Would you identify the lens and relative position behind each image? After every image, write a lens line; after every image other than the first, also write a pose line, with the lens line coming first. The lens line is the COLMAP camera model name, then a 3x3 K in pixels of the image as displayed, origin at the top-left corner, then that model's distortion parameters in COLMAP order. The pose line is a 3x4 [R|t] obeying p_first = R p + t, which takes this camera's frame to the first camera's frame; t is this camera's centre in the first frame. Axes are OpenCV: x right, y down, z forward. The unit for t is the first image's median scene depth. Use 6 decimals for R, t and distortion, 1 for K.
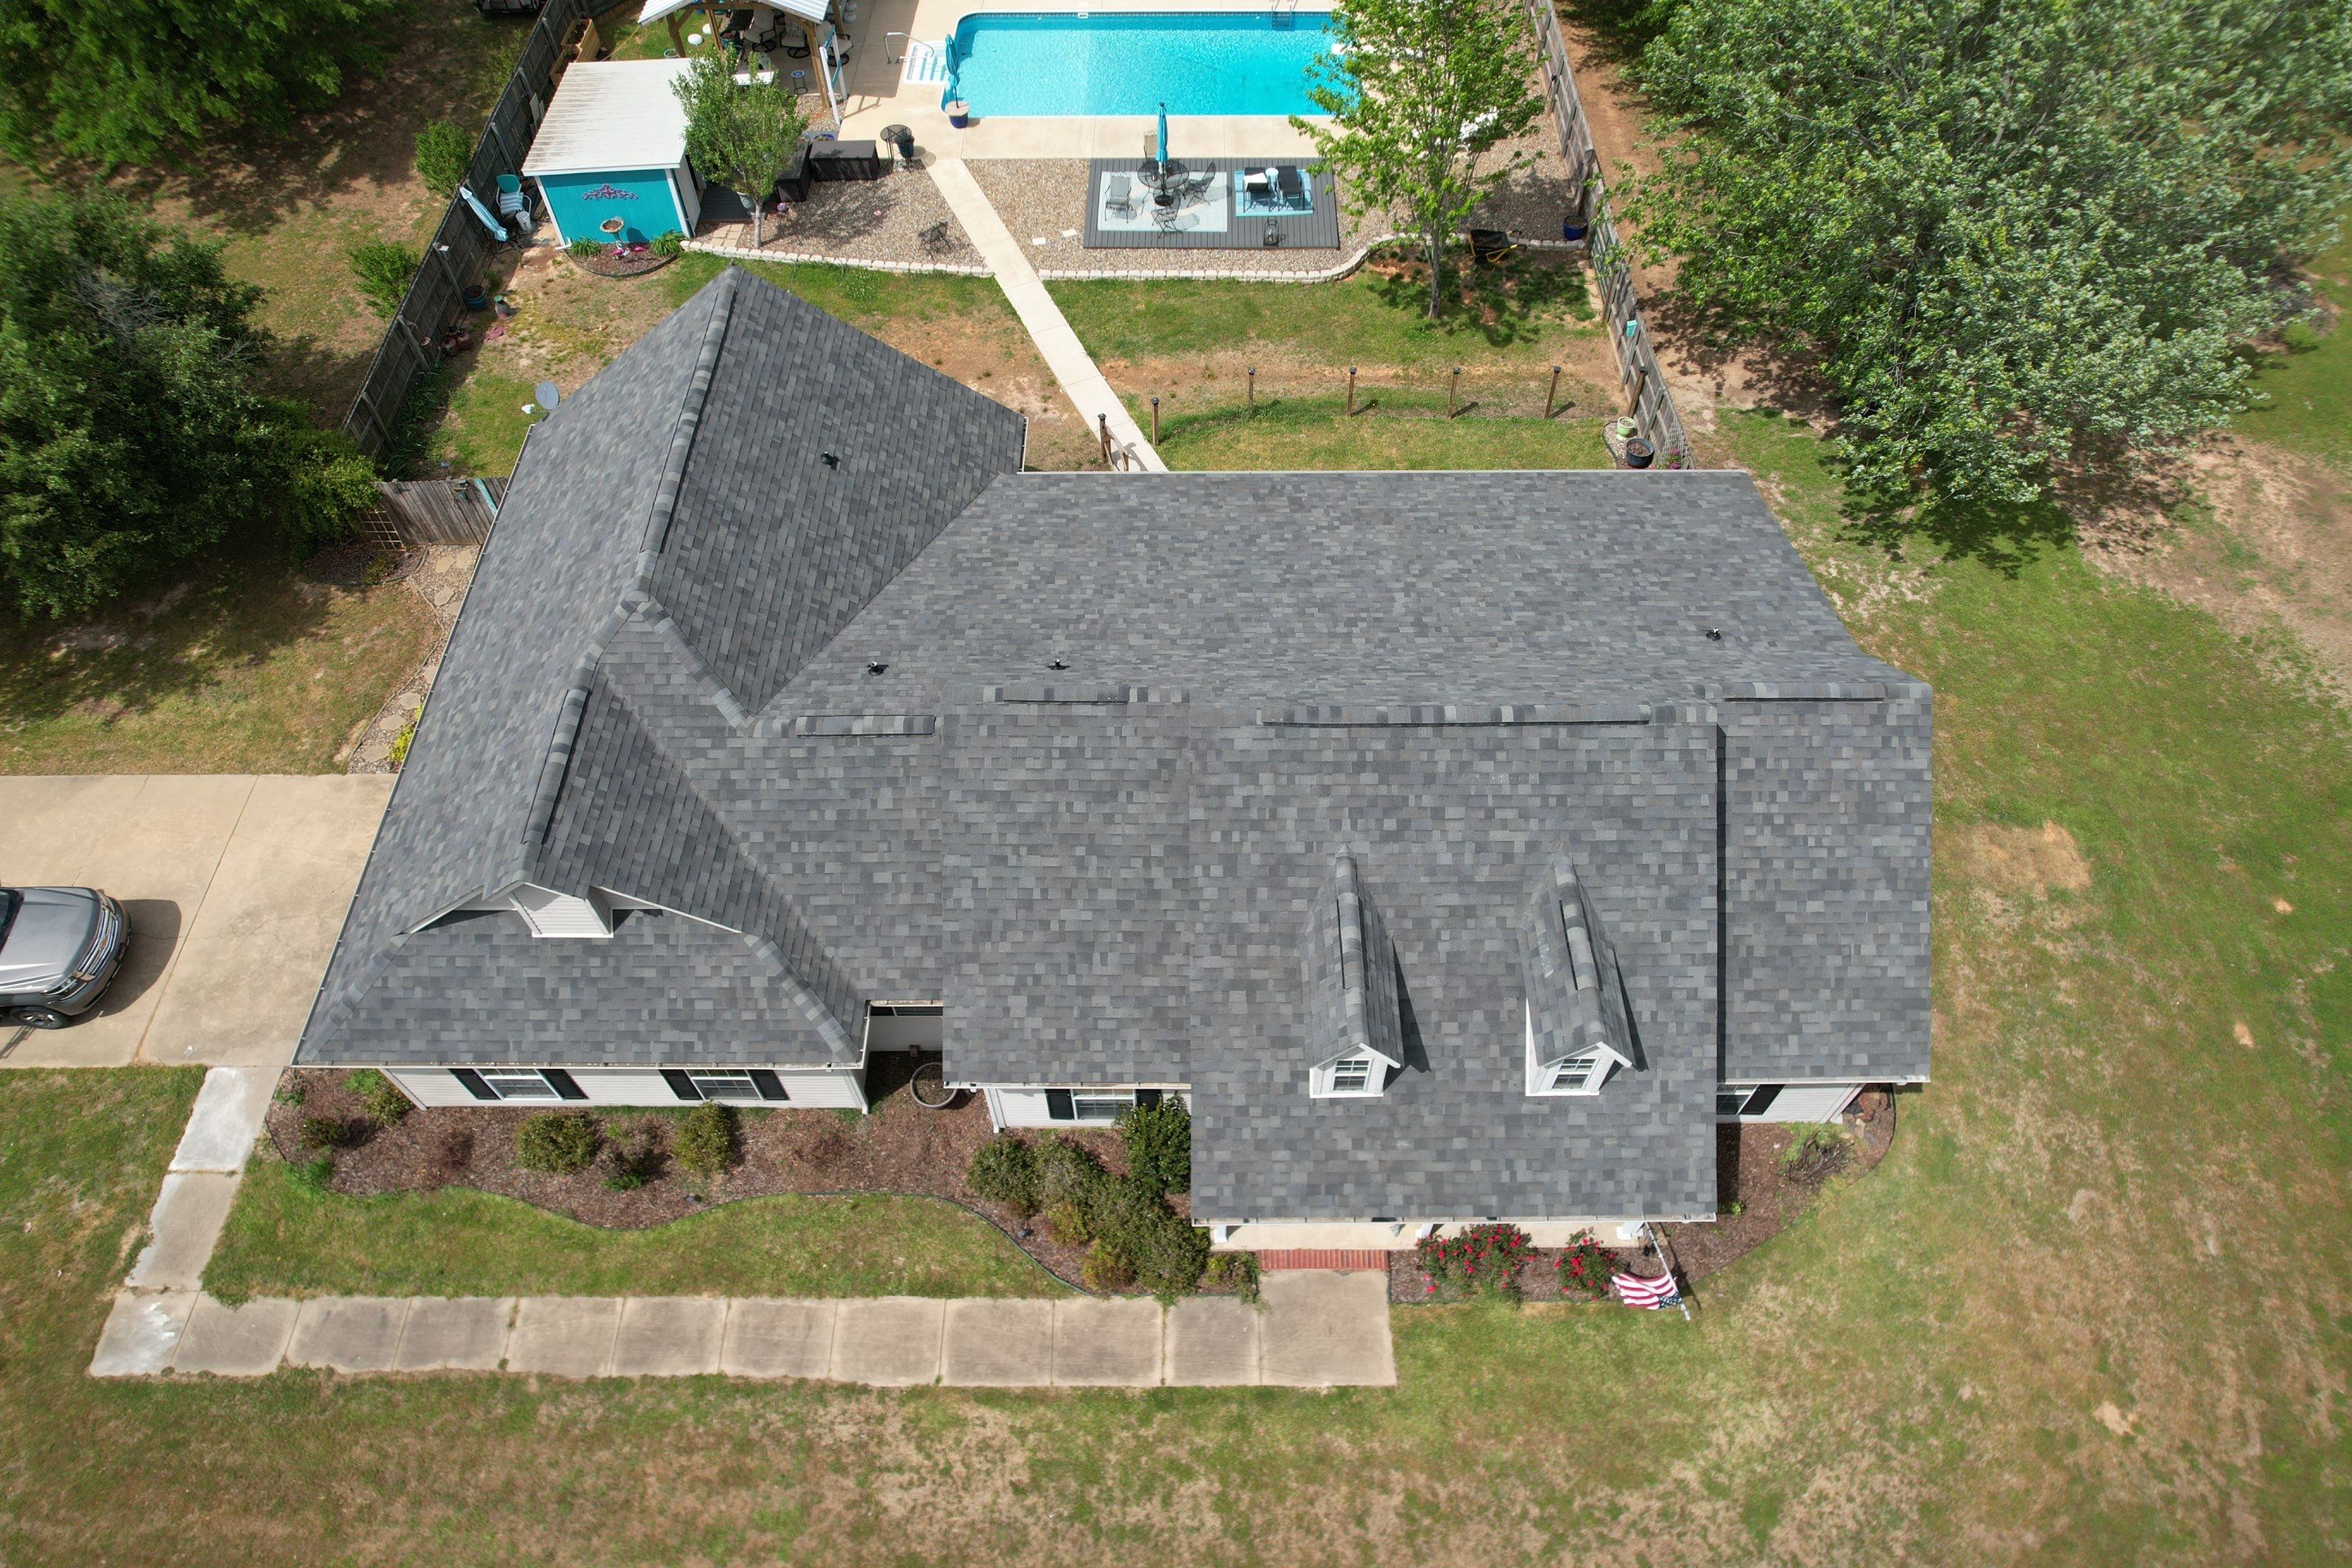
lens RADIAL K [[1485.2, 0, 1178.5], [0, 1485.2, 791.0], [0, 0, 1]] dist [-0.056952, 0.031666]
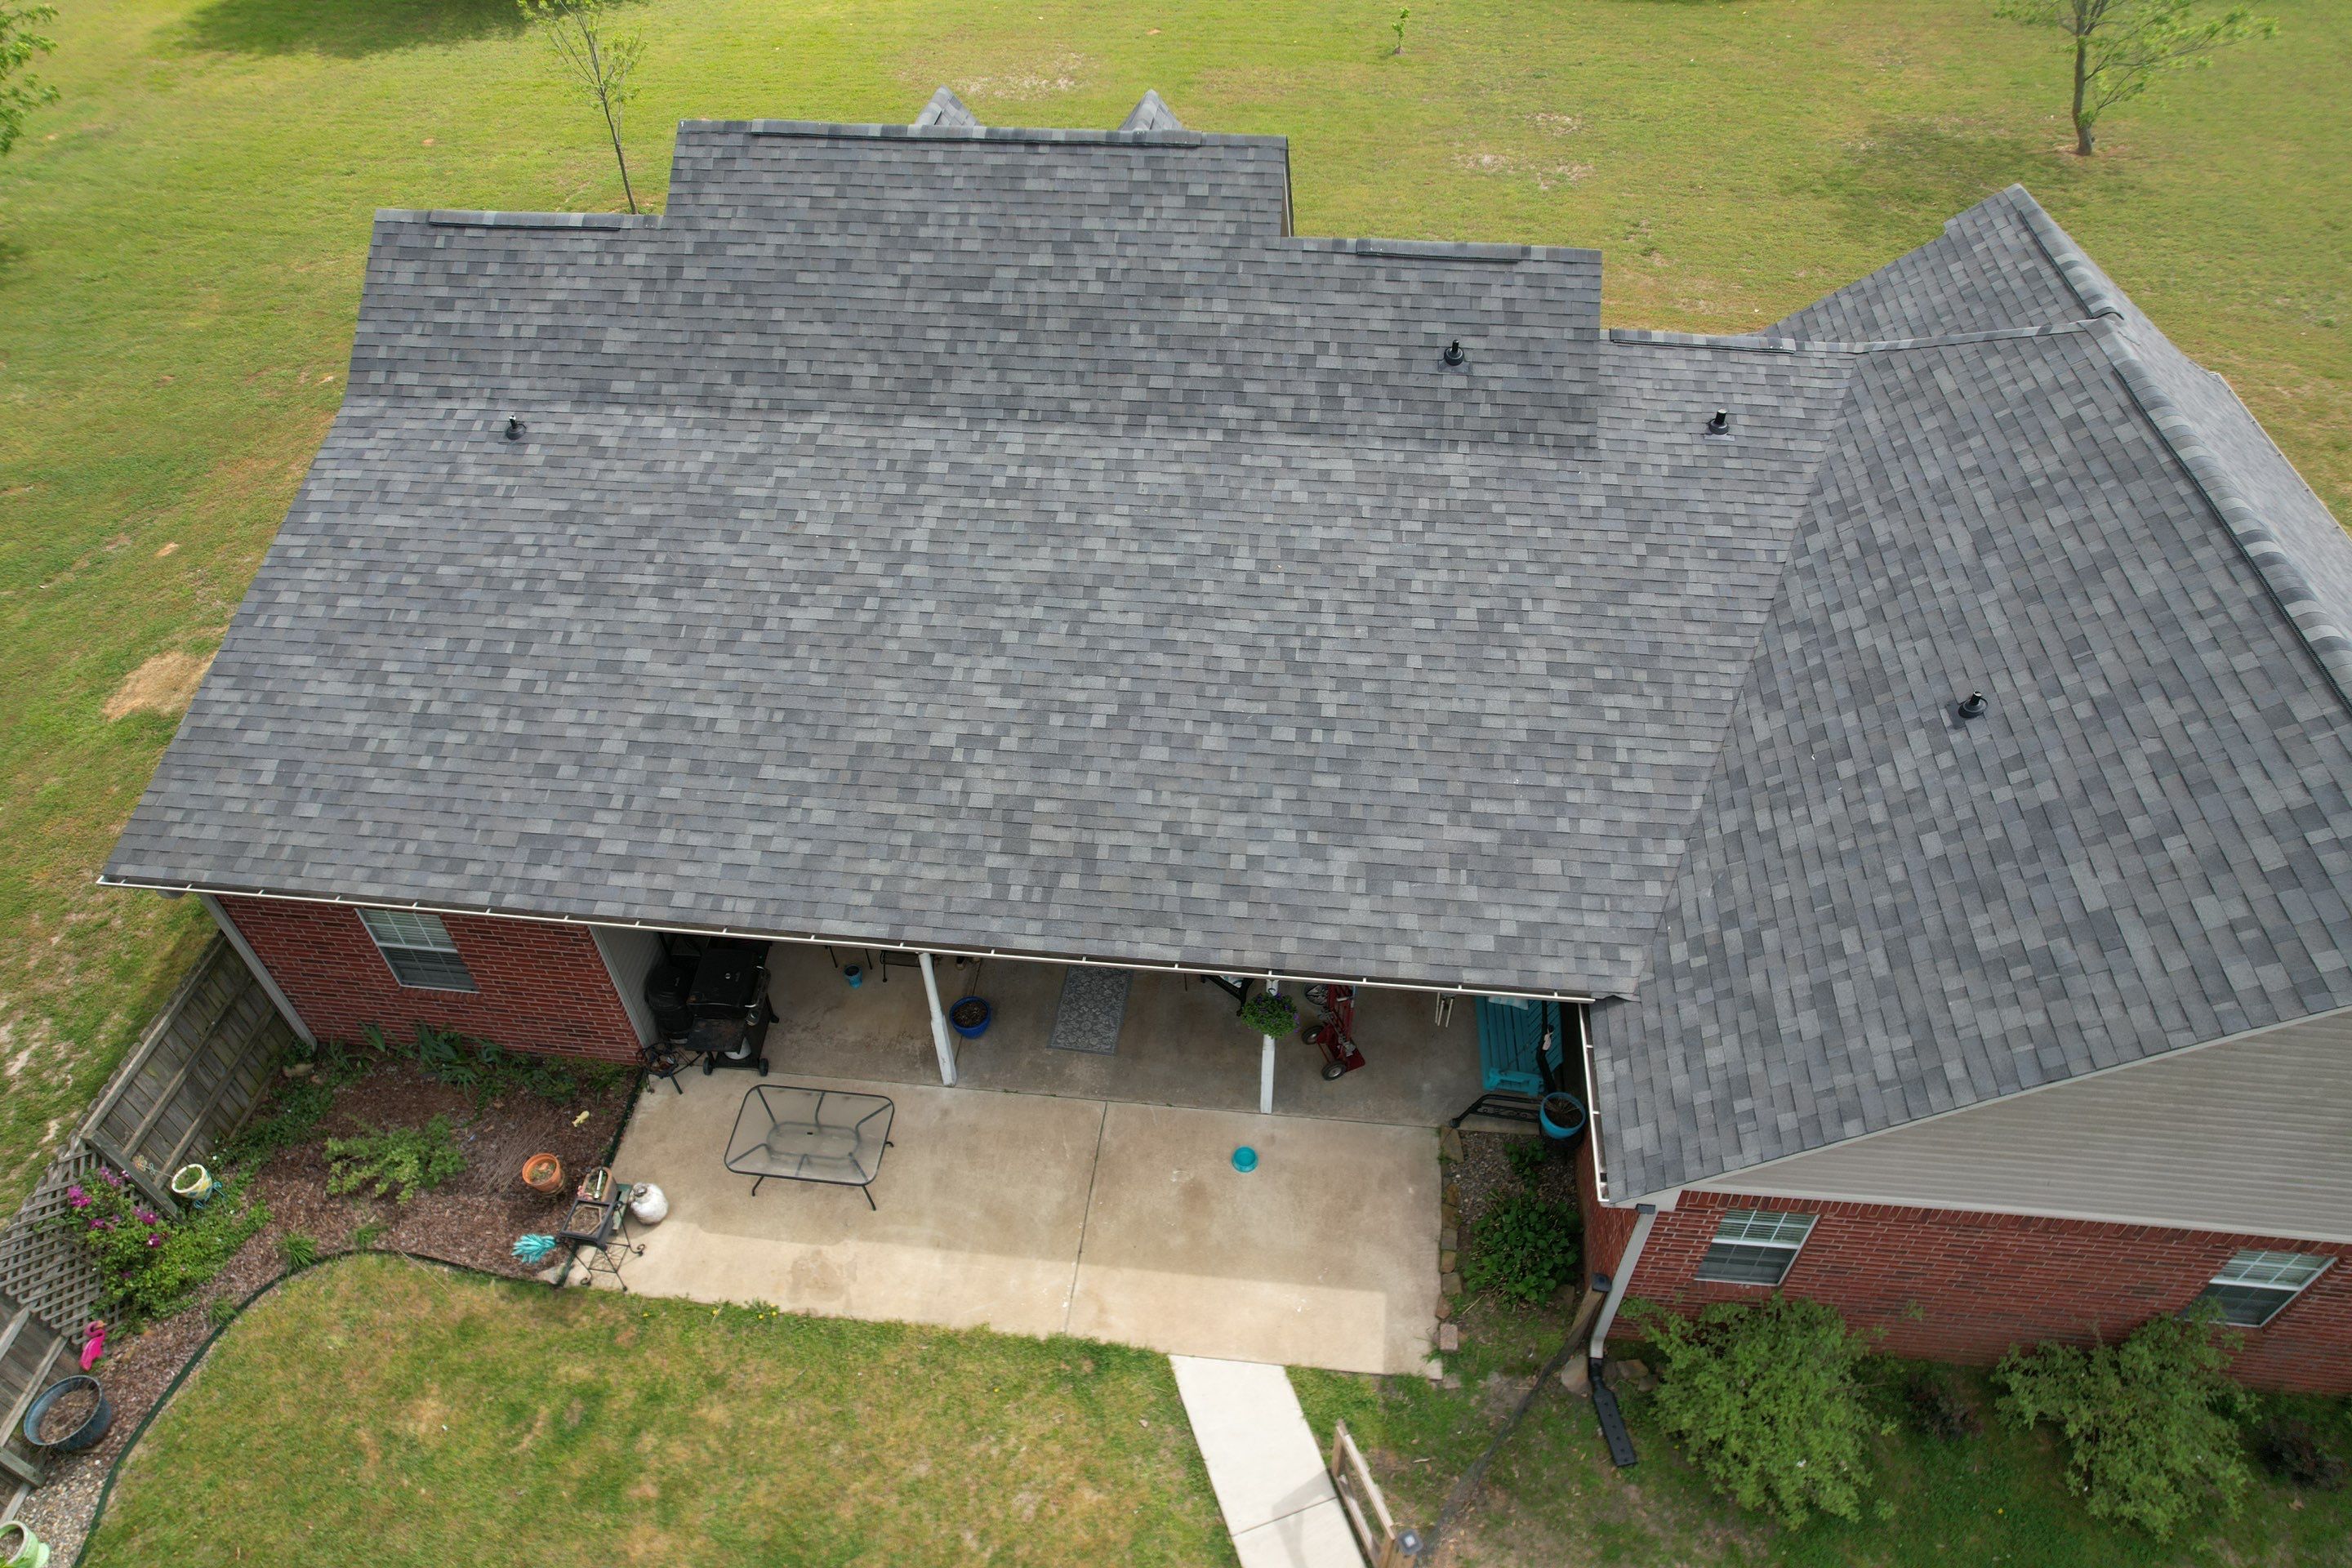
lens RADIAL K [[1485.2, 0, 1179.2], [0, 1485.2, 763.4], [0, 0, 1]] dist [-0.056952, 0.031666]
pose [[-0.994257, -0.062310, 0.087003, -0.020750], [0.095740, -0.154685, 0.983314, -0.752324], [-0.047812, 0.985997, 0.159762, 0.985589]]
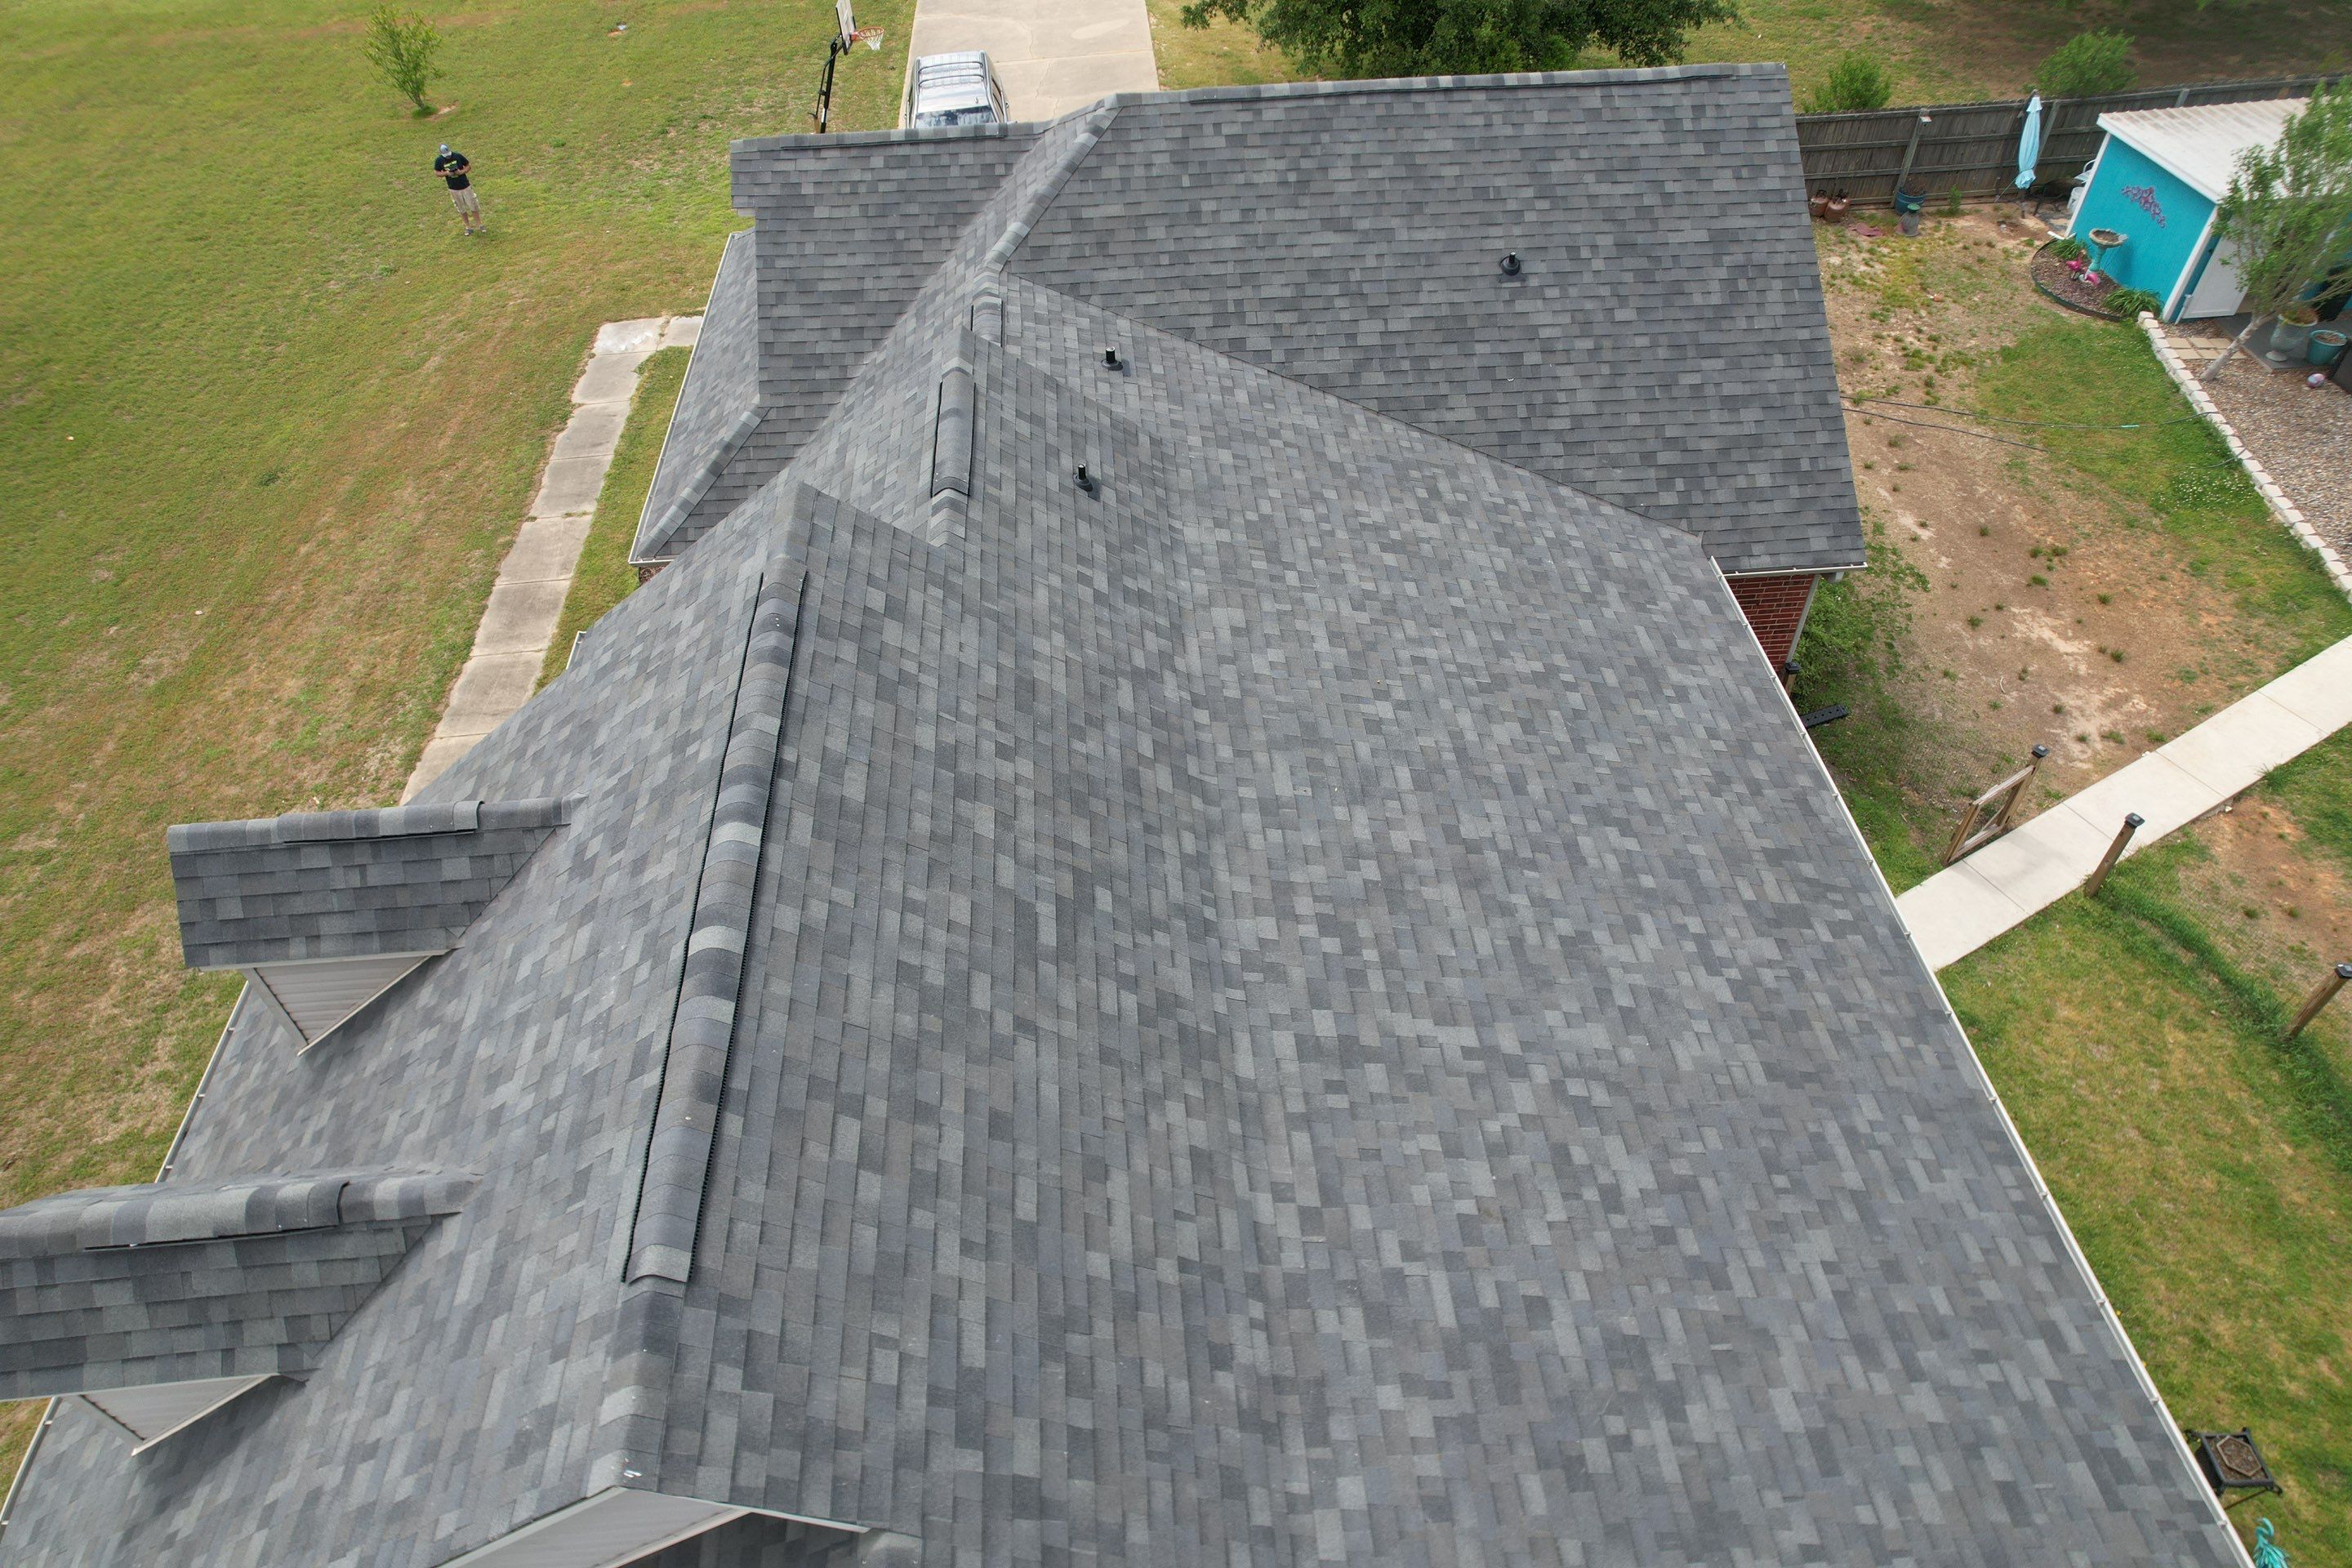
lens RADIAL K [[1485.2, 0, 1176.0], [0, 1485.2, 784.8], [0, 0, 1]] dist [-0.056952, 0.031666]
pose [[0.072281, 0.718142, -0.692133, 0.383592], [-0.800799, 0.455458, 0.388945, -0.263206], [0.594555, 0.526146, 0.608009, 0.656043]]
